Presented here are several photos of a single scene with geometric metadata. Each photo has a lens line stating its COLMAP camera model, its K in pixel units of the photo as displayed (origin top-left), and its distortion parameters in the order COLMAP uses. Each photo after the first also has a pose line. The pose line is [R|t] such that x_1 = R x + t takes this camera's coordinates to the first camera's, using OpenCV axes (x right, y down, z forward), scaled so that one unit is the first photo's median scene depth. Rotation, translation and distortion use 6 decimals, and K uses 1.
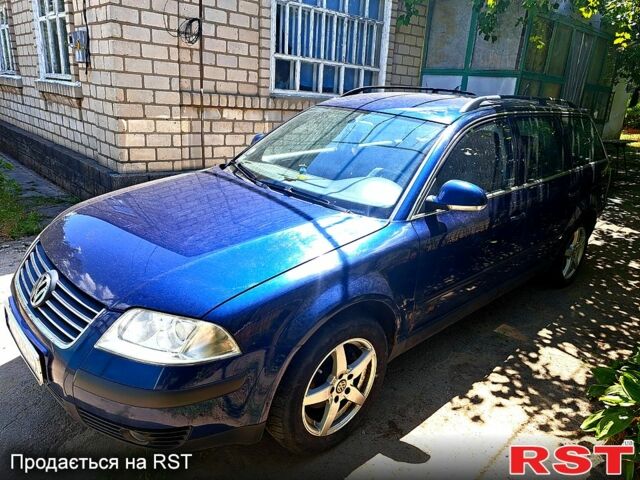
lens RADIAL K [[448.2, 0, 320.0], [0, 448.2, 240.0], [0, 0, 1]] dist [0.006965, 0.002460]
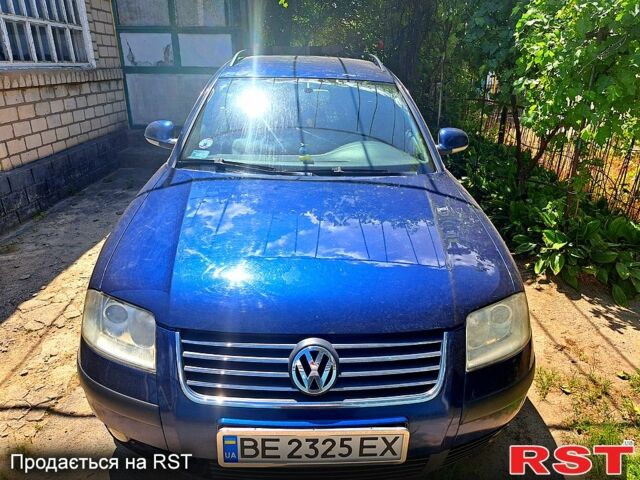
lens RADIAL K [[459.3, 0, 320.0], [0, 459.3, 240.0], [0, 0, 1]] dist [0.000317, -0.000085]
pose [[0.669280, -0.326345, 0.667505, -0.305720], [0.271430, 0.943676, 0.189215, -0.064566], [-0.691658, 0.054543, 0.720163, 0.134357]]
